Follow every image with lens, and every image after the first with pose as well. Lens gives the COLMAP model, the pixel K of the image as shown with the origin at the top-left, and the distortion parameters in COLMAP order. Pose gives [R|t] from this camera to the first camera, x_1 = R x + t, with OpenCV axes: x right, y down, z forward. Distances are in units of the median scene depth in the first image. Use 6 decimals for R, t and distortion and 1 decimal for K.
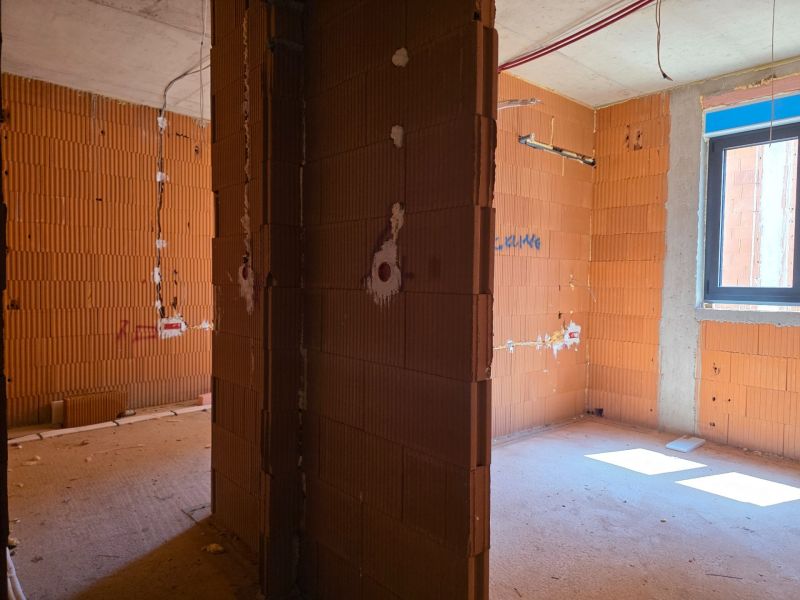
lens RADIAL K [[636.3, 0, 400.0], [0, 636.3, 300.0], [0, 0, 1]] dist [-0.005094, -0.000535]
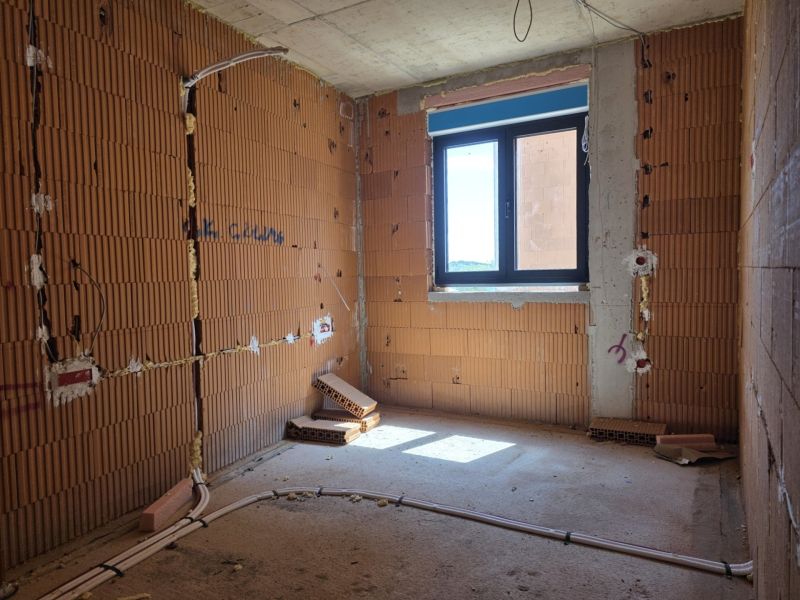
lens RADIAL K [[636.3, 0, 400.0], [0, 636.3, 300.0], [0, 0, 1]] dist [-0.005094, -0.000535]
pose [[0.916298, -0.054142, 0.396821, -0.322264], [0.049976, 0.998533, 0.020839, -0.014534], [-0.397367, 0.000737, 0.917659, 0.469077]]
